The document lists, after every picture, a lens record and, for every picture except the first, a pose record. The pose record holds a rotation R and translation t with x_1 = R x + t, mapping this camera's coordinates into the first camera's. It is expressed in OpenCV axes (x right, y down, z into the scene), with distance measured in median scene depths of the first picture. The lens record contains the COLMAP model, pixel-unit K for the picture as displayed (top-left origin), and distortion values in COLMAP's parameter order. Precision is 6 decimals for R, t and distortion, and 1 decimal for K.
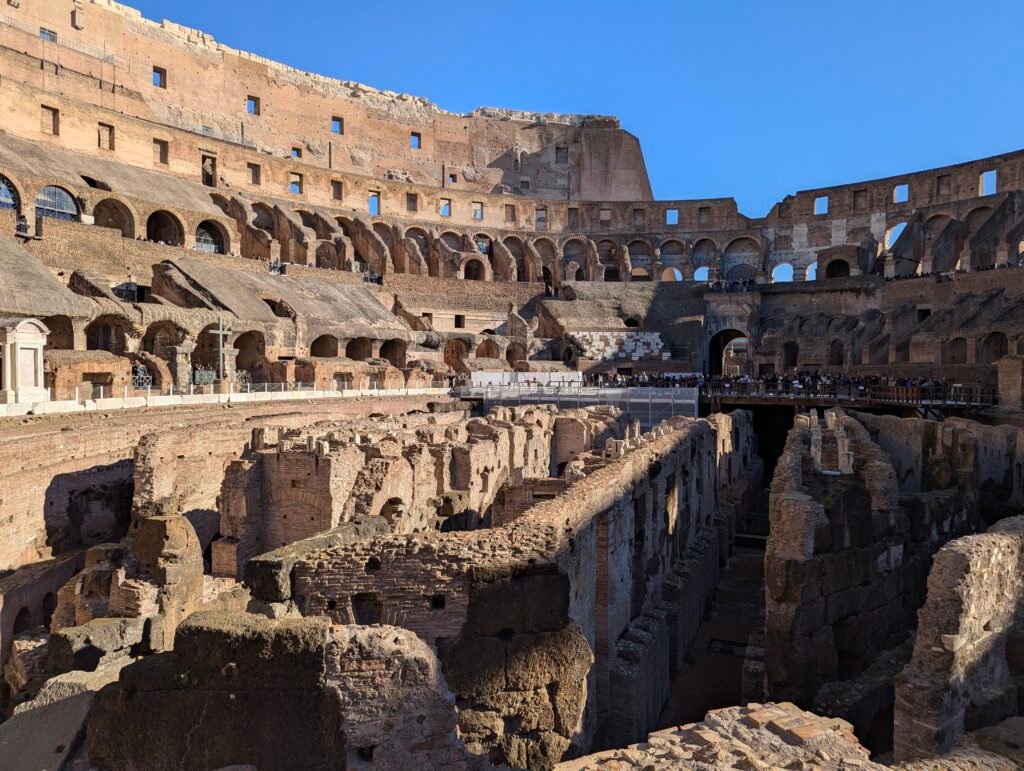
lens RADIAL K [[704.6, 0, 512.0], [0, 704.6, 385.5], [0, 0, 1]] dist [0.079697, -0.079789]
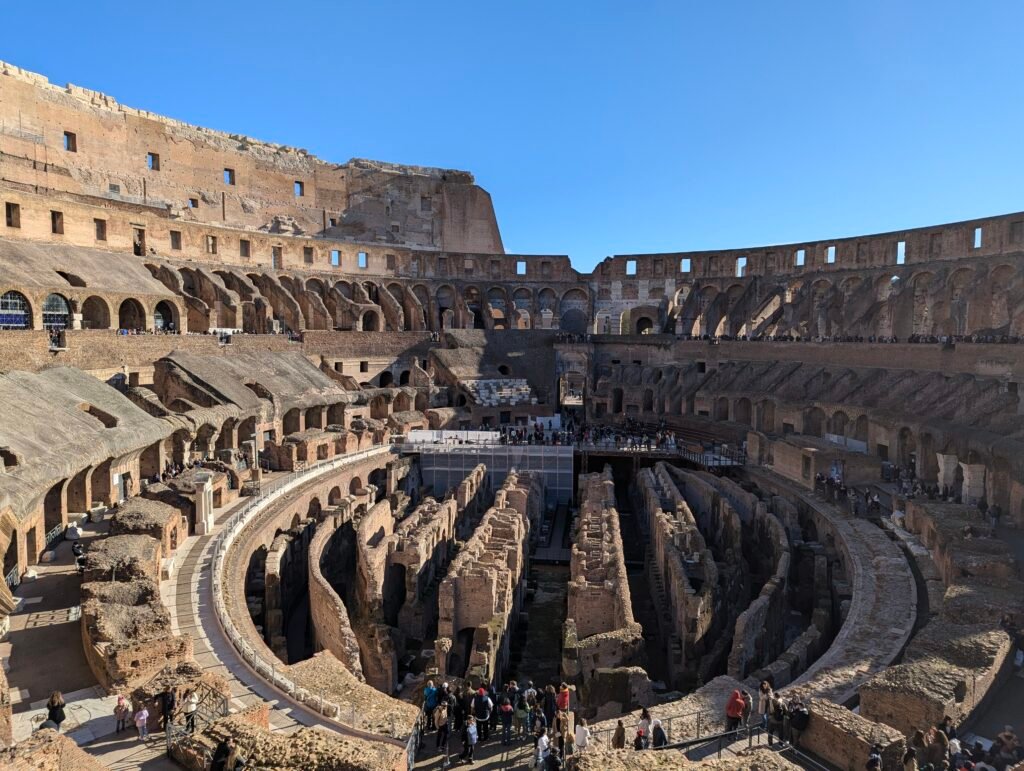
lens RADIAL K [[704.6, 0, 512.0], [0, 704.6, 385.5], [0, 0, 1]] dist [0.079697, -0.079789]
pose [[0.960255, -0.022774, 0.278192, -0.164598], [0.004816, 0.997869, 0.065065, -0.133262], [-0.279081, -0.061140, 0.958319, -0.229283]]
